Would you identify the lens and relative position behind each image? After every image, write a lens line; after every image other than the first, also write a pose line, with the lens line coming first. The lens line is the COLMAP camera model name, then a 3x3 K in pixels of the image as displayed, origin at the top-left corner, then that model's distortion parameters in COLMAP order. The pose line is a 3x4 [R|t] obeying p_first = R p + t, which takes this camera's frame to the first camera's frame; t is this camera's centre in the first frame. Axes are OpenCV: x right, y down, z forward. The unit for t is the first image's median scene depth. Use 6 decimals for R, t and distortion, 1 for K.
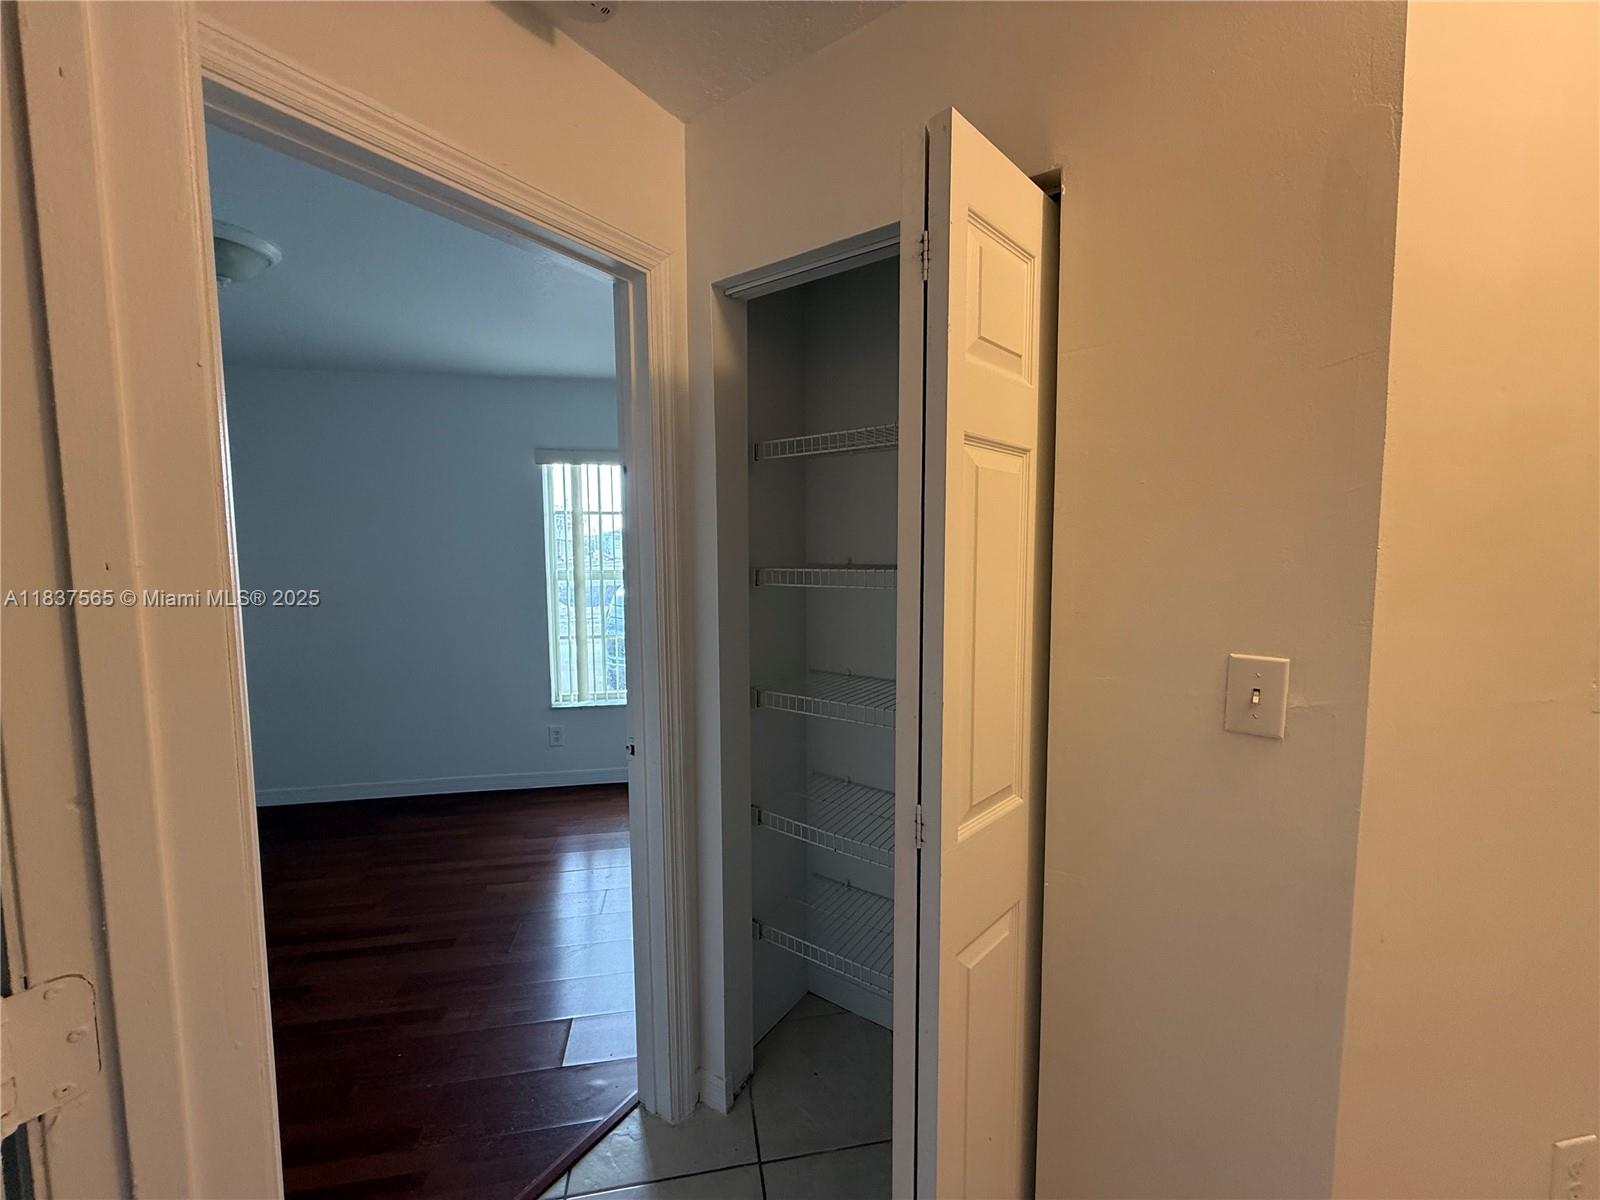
lens RADIAL K [[651.8, 0, 800.3], [0, 651.8, 602.9], [0, 0, 1]] dist [-0.000251, 0.000095]
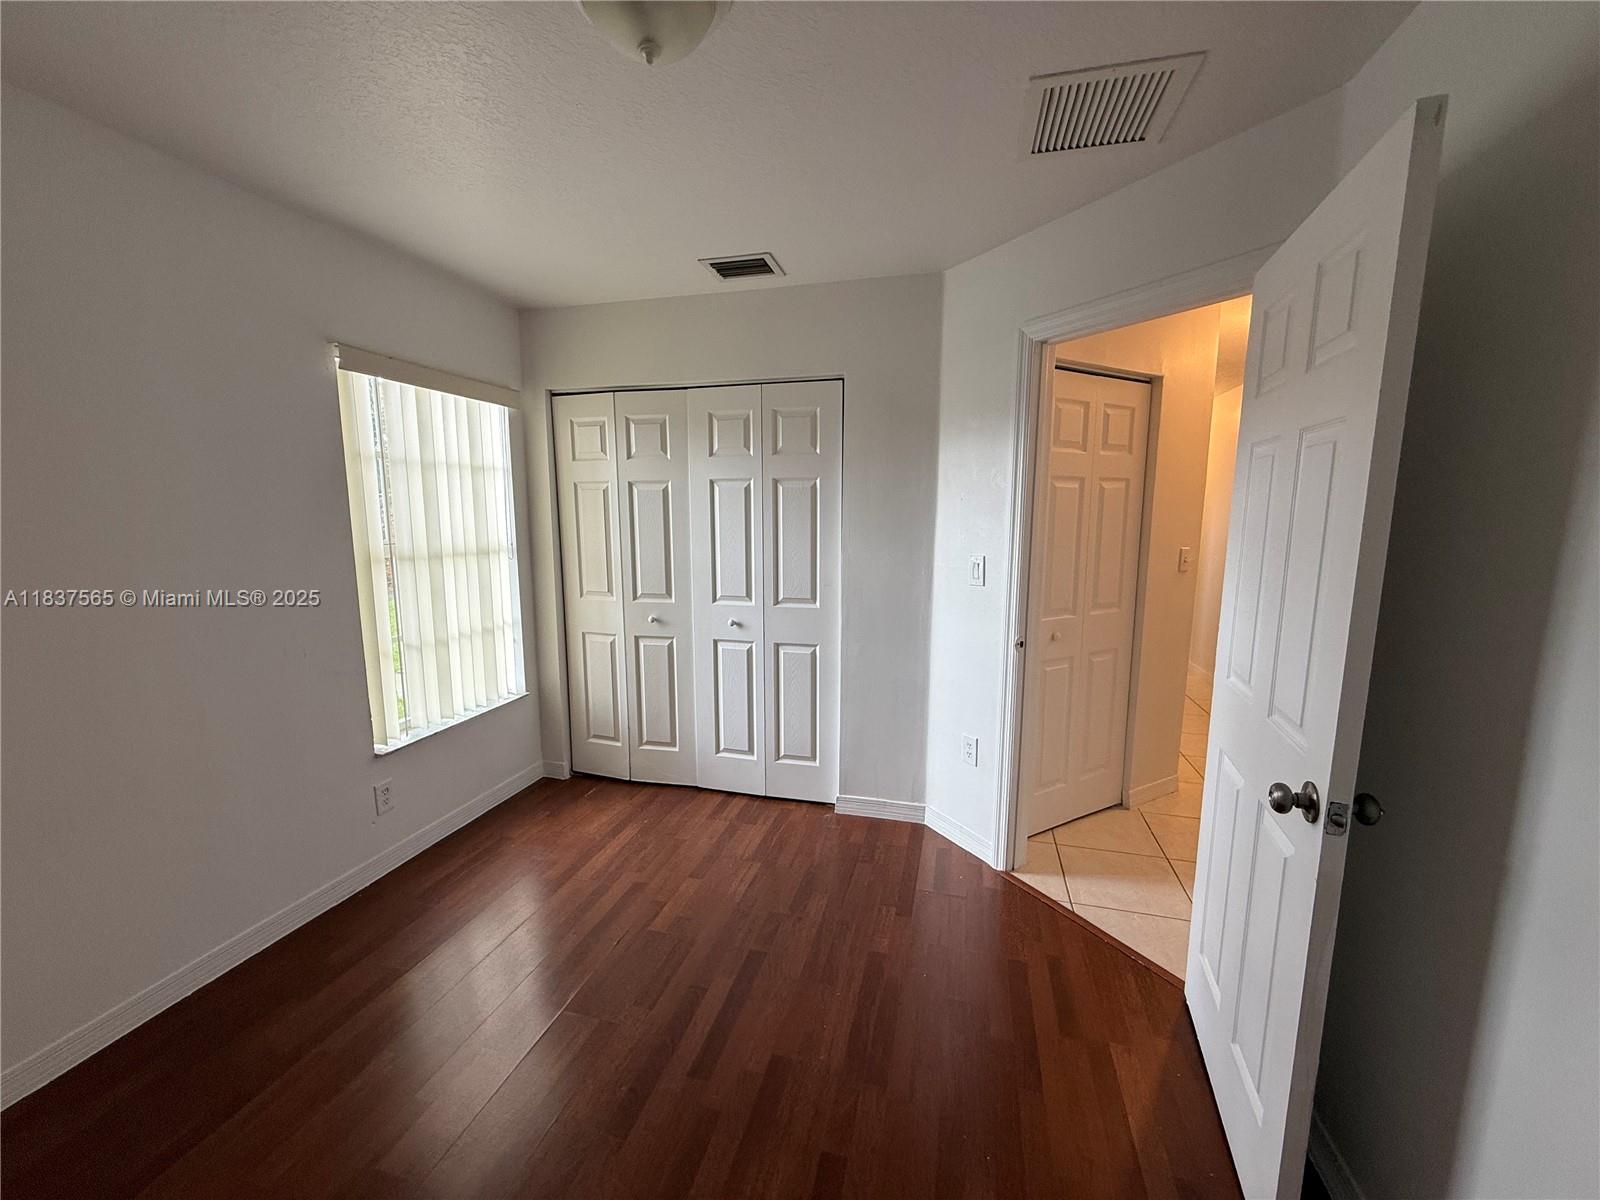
lens RADIAL K [[634.3, 0, 795.9], [0, 634.3, 603.5], [0, 0, 1]] dist [-0.000394, -0.000258]
pose [[0.416291, -0.126525, 0.900385, -0.786941], [0.073369, 0.991716, 0.105437, -0.027129], [-0.906267, 0.022168, 0.422125, 0.365246]]
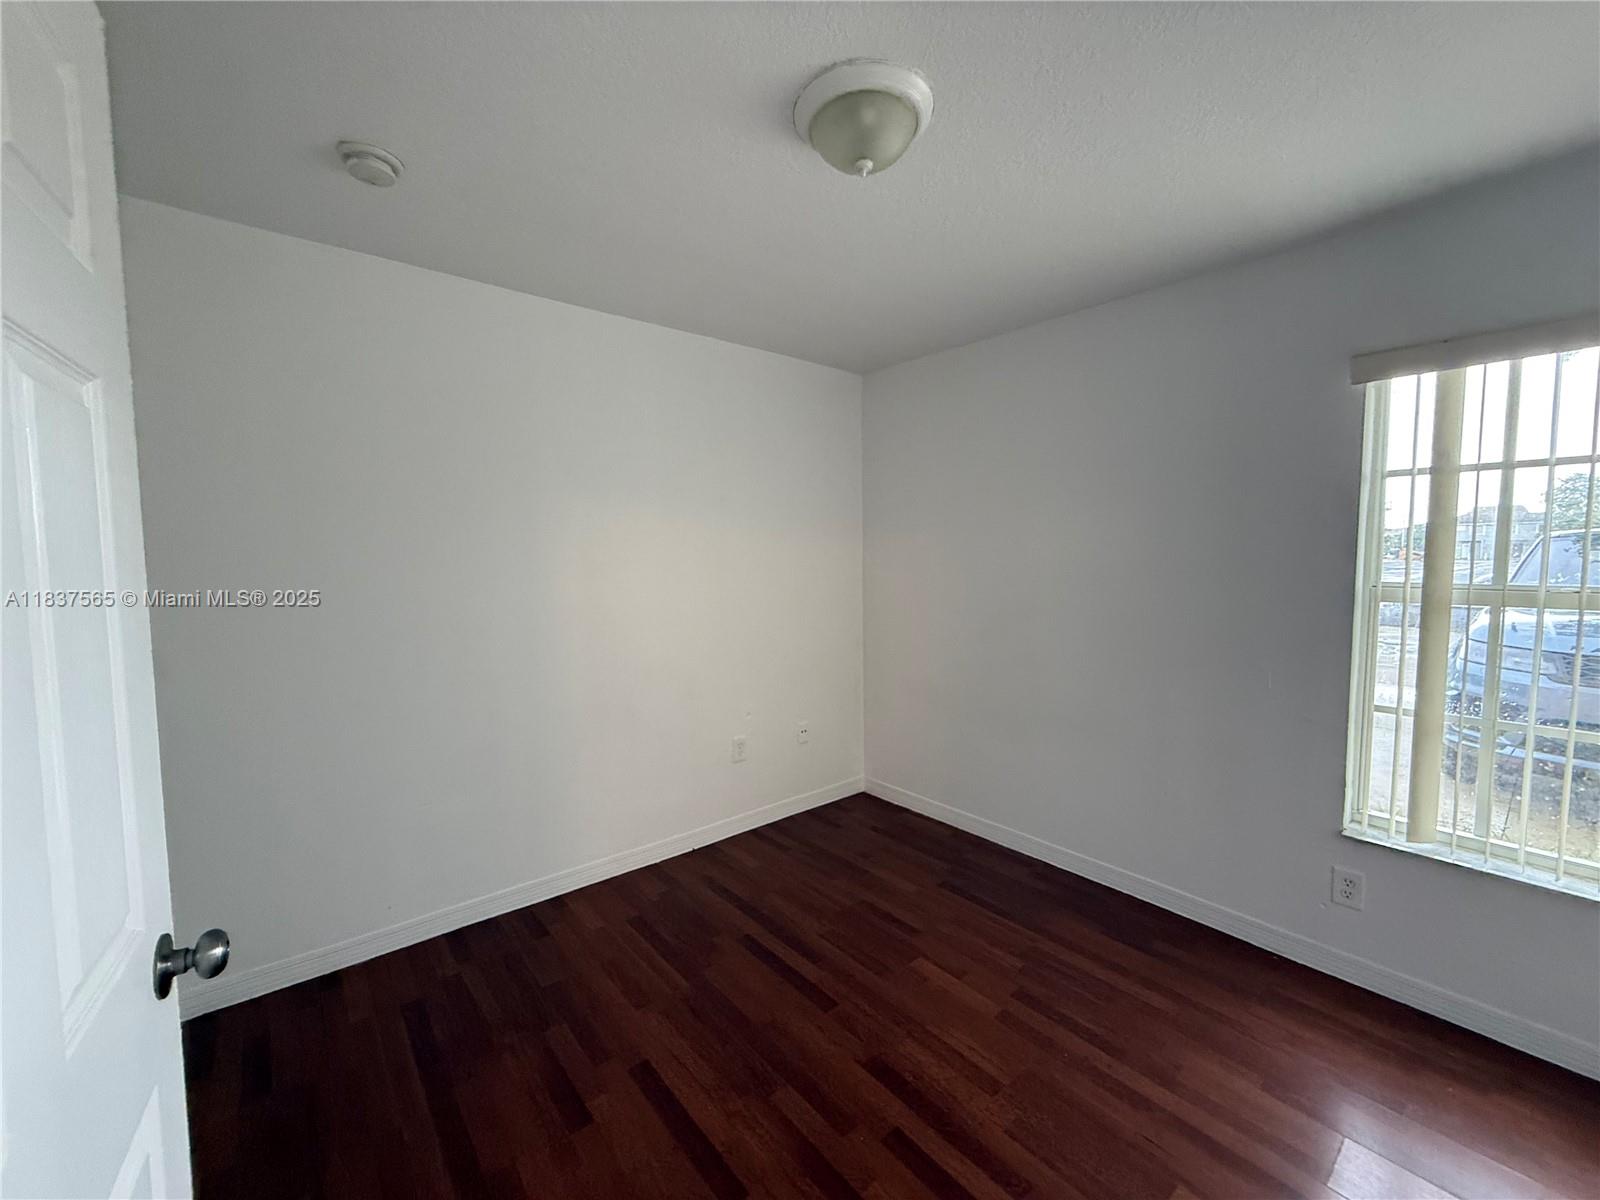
lens RADIAL K [[651.8, 0, 800.3], [0, 651.8, 602.9], [0, 0, 1]] dist [-0.000251, 0.000095]
pose [[0.496267, 0.062429, -0.865923, -0.152256], [-0.067038, 0.997189, 0.033472, -0.021213], [0.865578, 0.041438, 0.499057, 0.339362]]
